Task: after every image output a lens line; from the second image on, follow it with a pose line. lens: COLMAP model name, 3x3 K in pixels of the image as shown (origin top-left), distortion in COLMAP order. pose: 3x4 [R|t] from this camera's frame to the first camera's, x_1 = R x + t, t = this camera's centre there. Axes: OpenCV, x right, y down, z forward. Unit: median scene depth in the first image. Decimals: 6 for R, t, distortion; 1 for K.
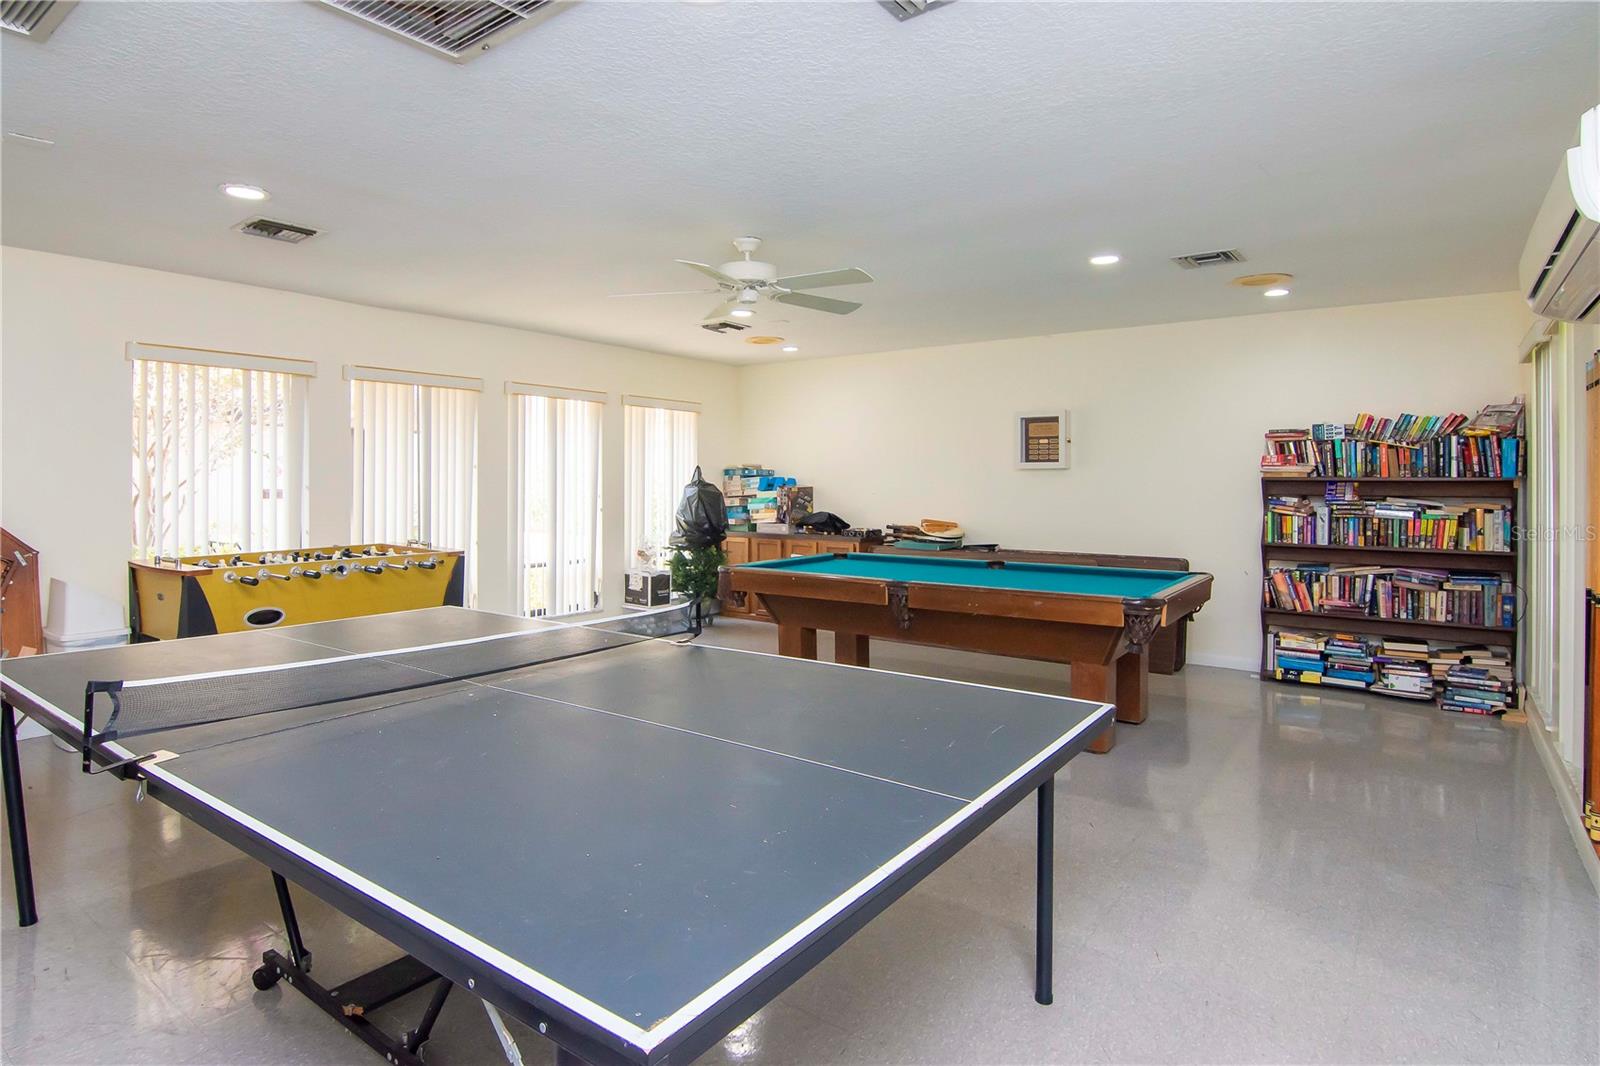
lens RADIAL K [[843.9, 0, 807.6], [0, 843.9, 487.0], [0, 0, 1]] dist [0.001634, 0.000094]
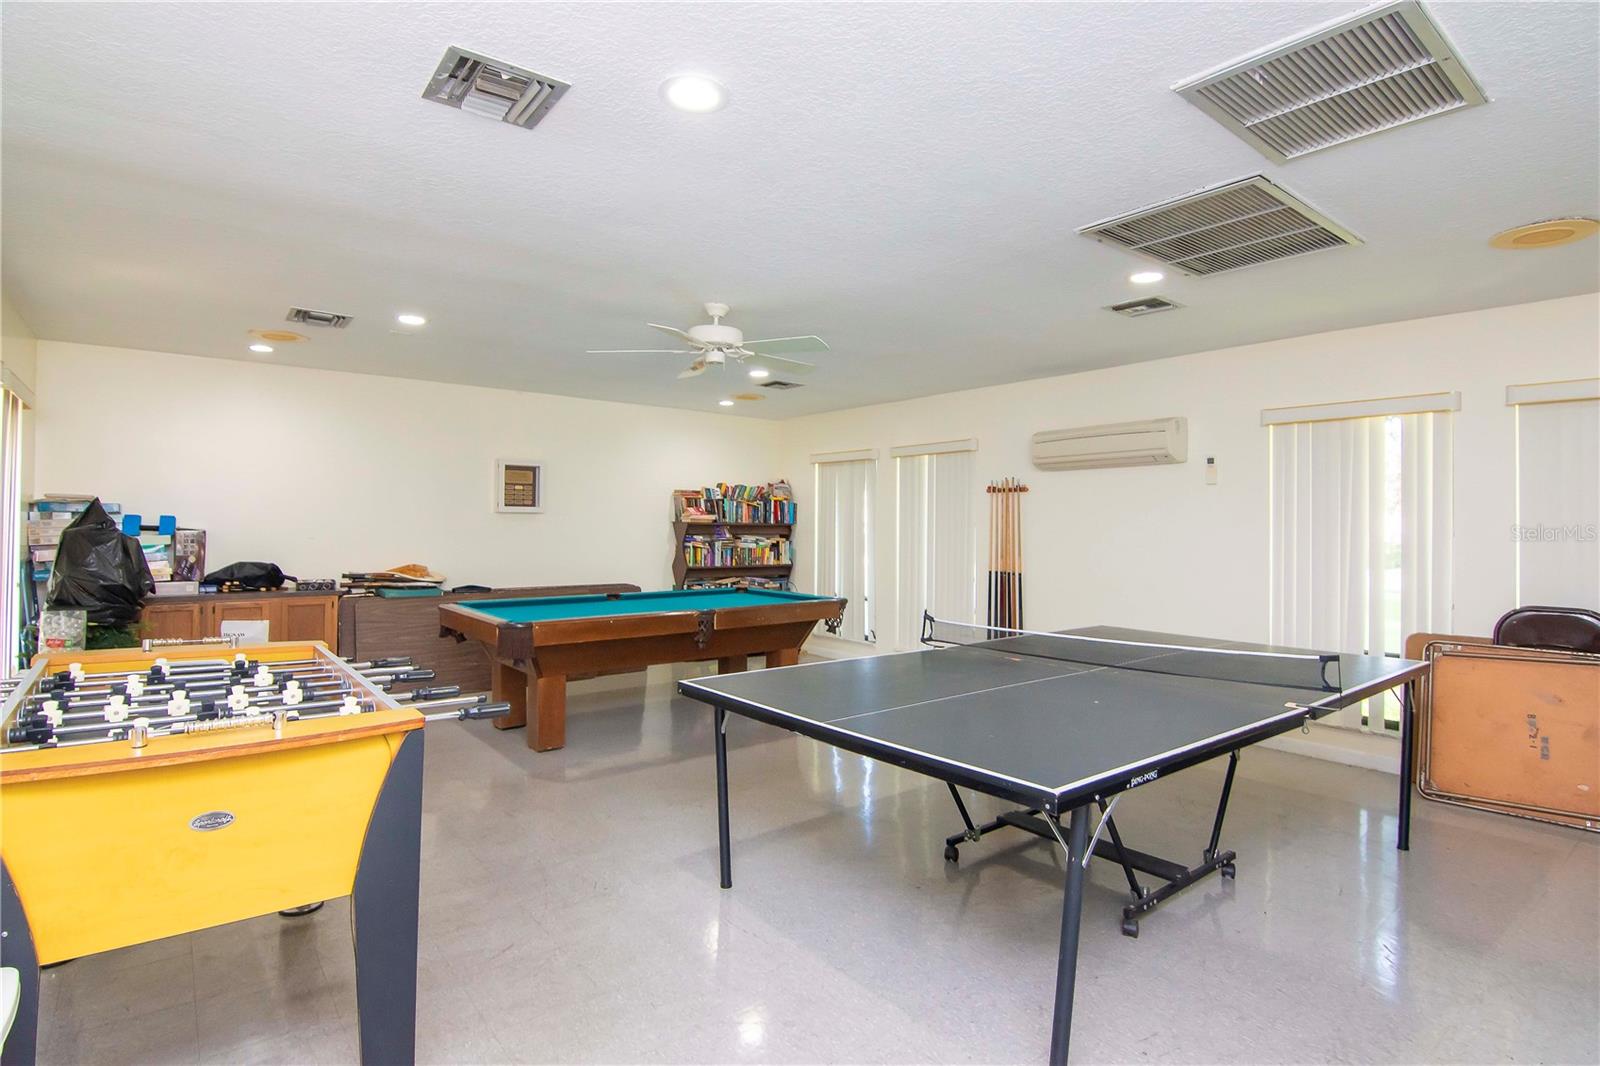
lens RADIAL K [[797.3, 0, 799.4], [0, 797.3, 527.6], [0, 0, 1]] dist [-0.004658, -0.000138]
pose [[0.257968, -0.001662, 0.966152, -0.768948], [-0.002099, 0.999995, 0.002281, -0.006382], [-0.966151, -0.002617, 0.257963, 0.470840]]
